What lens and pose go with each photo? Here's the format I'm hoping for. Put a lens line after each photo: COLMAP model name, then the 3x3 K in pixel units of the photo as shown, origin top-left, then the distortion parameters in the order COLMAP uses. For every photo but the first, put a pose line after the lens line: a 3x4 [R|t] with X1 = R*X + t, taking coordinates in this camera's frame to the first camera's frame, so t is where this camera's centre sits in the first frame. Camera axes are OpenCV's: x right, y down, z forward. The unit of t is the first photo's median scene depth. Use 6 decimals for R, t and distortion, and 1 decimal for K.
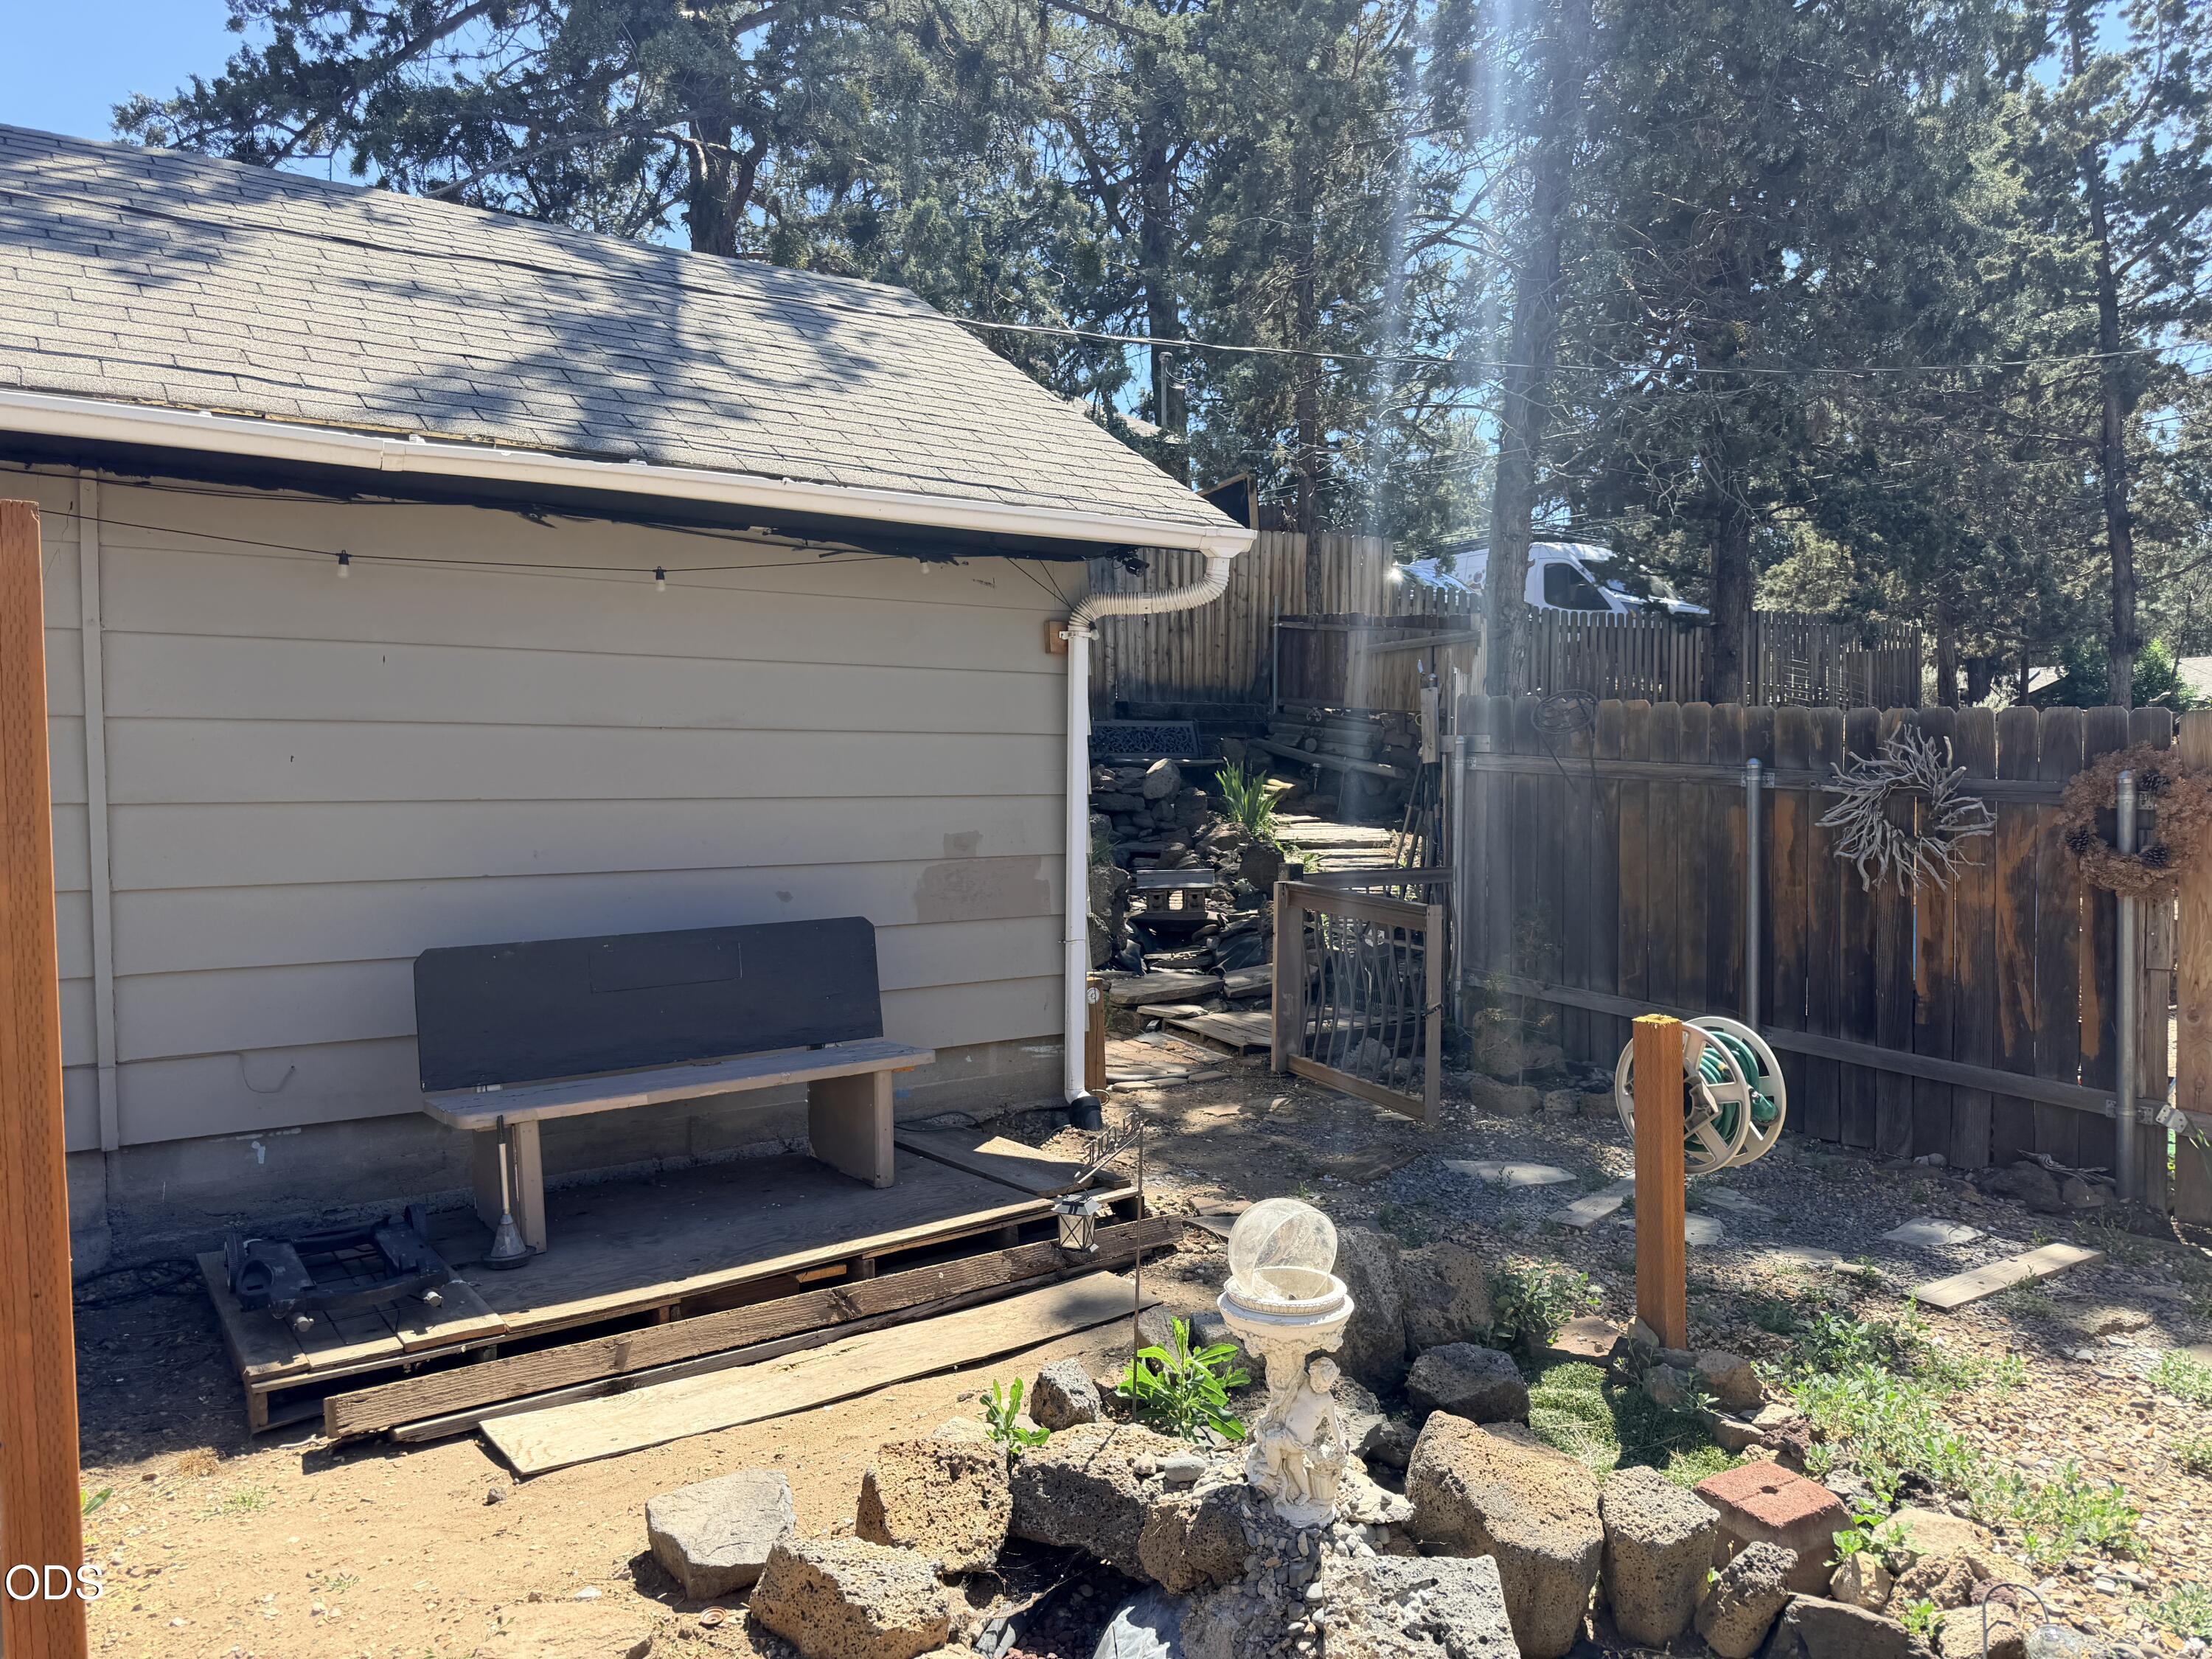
lens RADIAL K [[1556.8, 0, 1112.5], [0, 1556.8, 825.6], [0, 0, 1]] dist [0.022430, -0.028527]
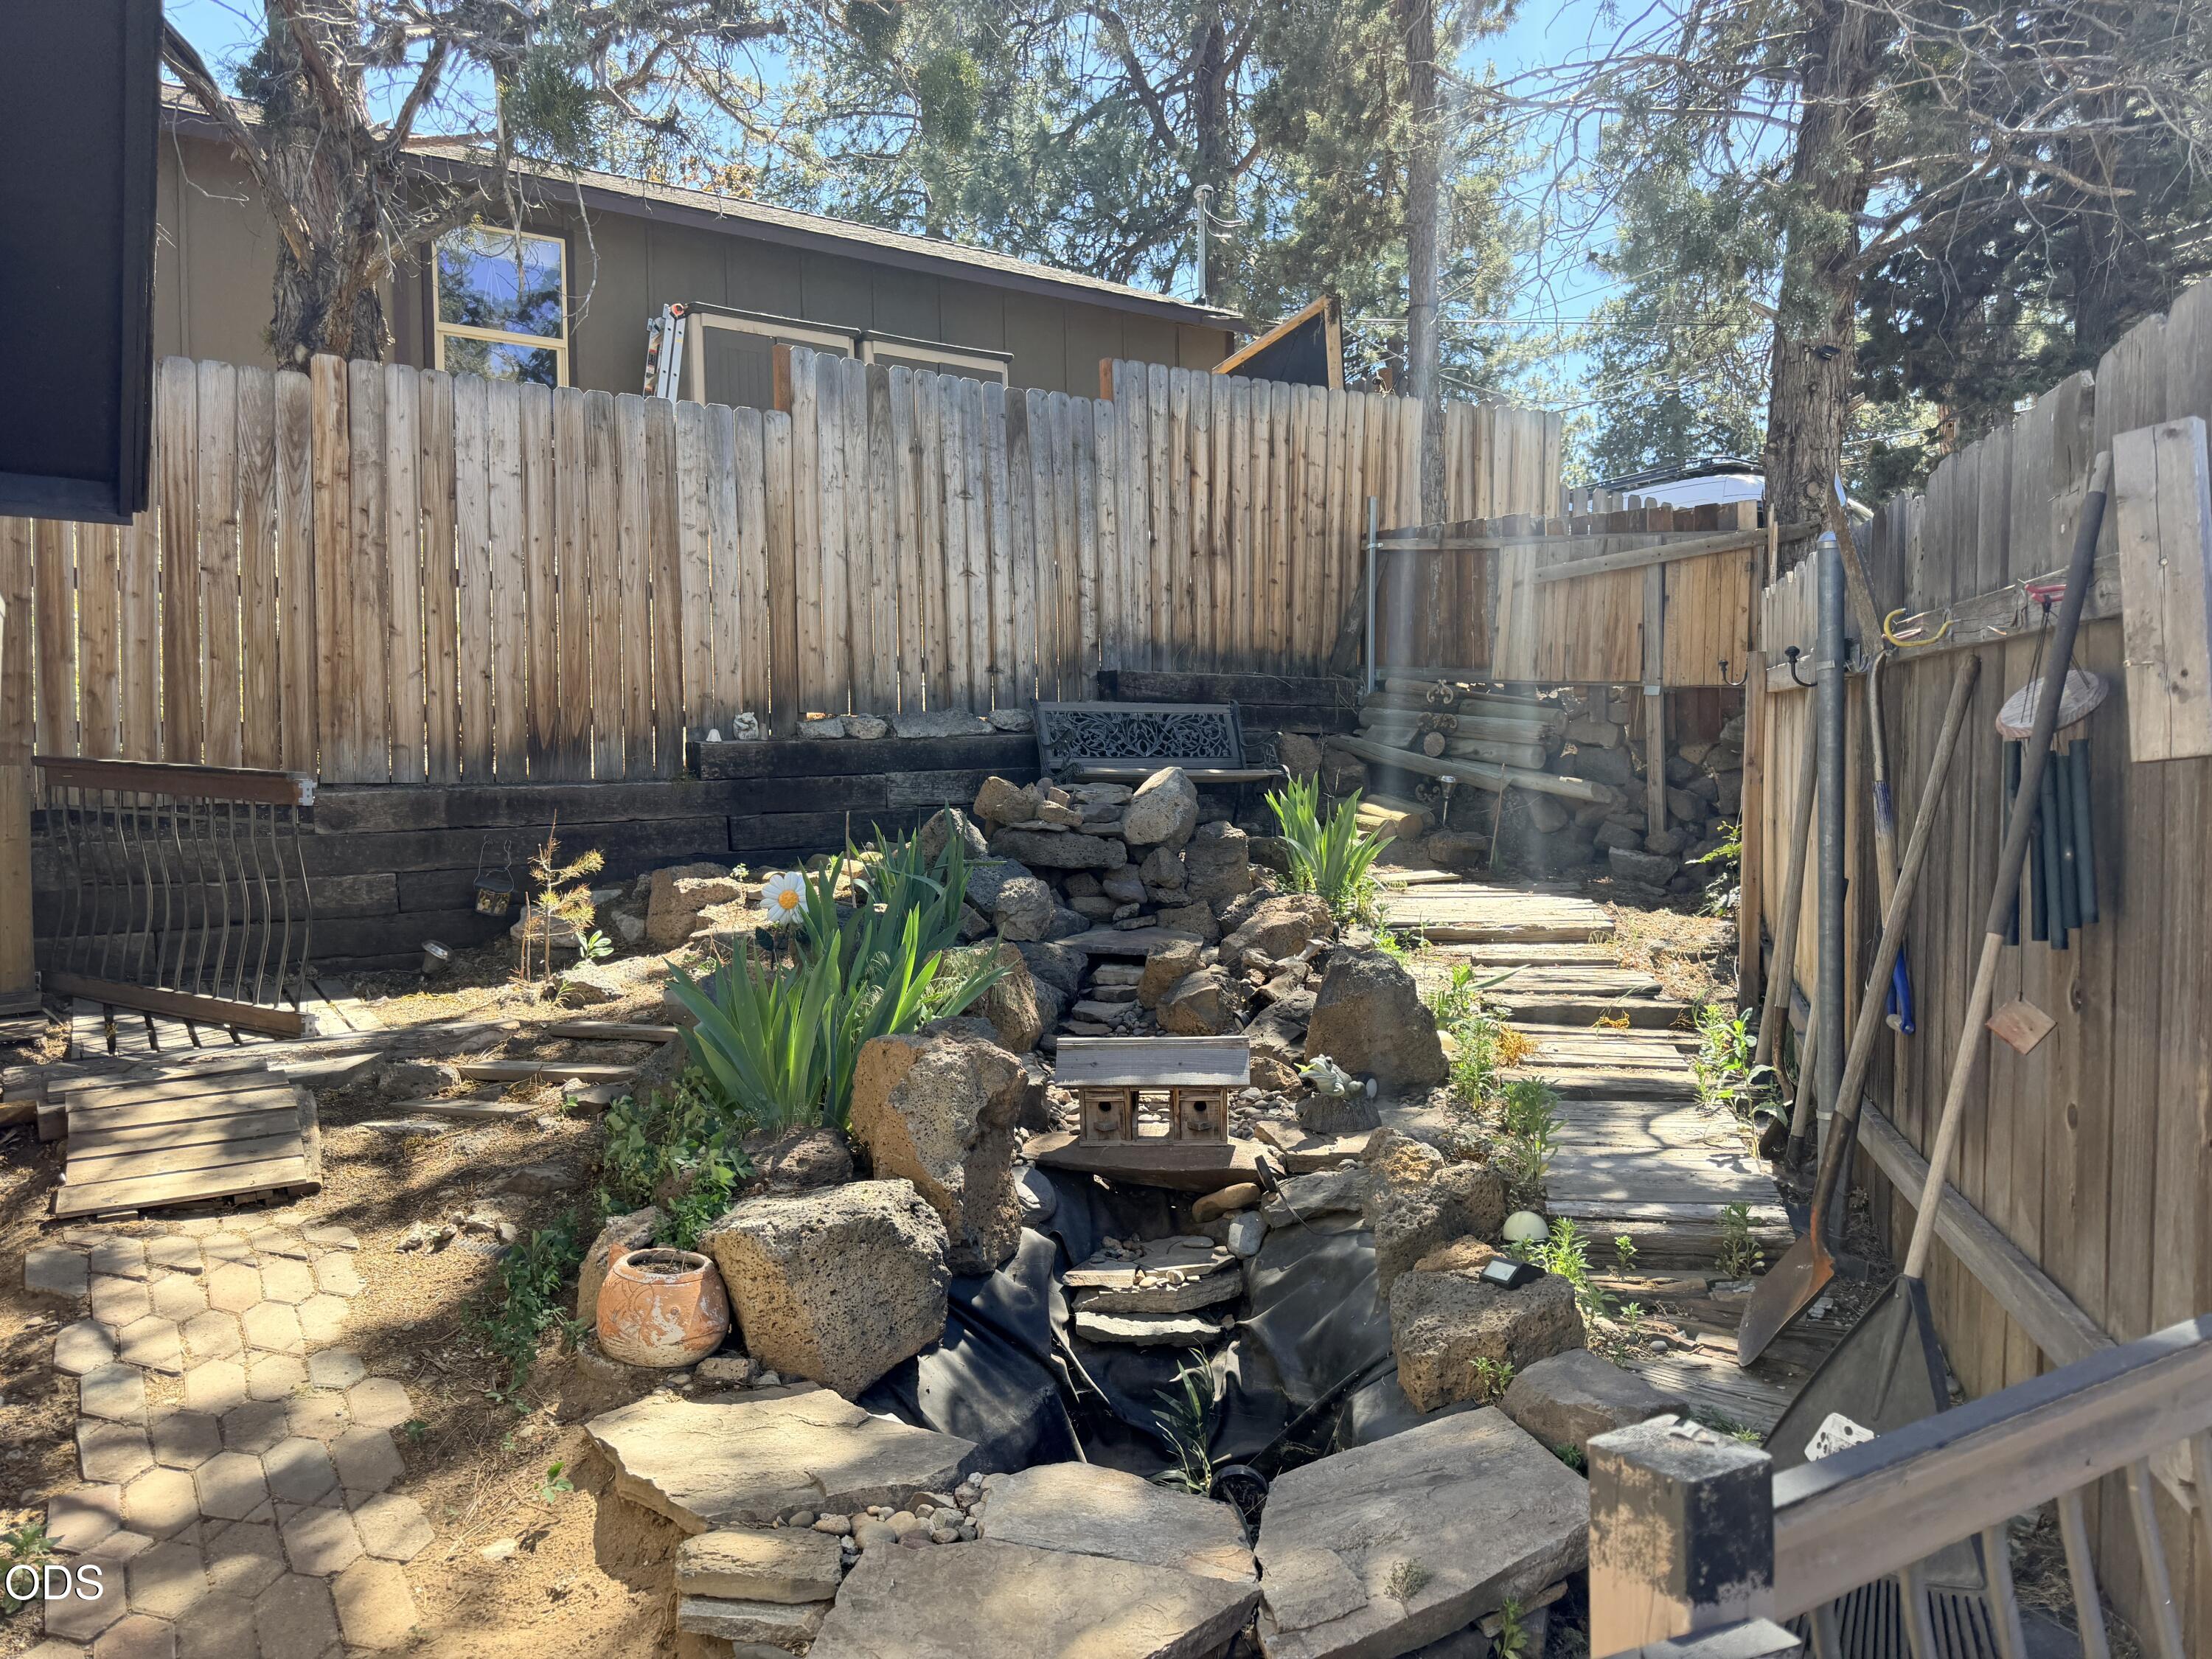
lens RADIAL K [[1556.8, 0, 1099.1], [0, 1556.8, 840.8], [0, 0, 1]] dist [0.022430, -0.028527]
pose [[0.998606, 0.000273, -0.052777, 0.037330], [-0.000269, 1.000000, 0.000089, -0.017721], [0.052777, -0.000075, 0.998606, 0.465516]]
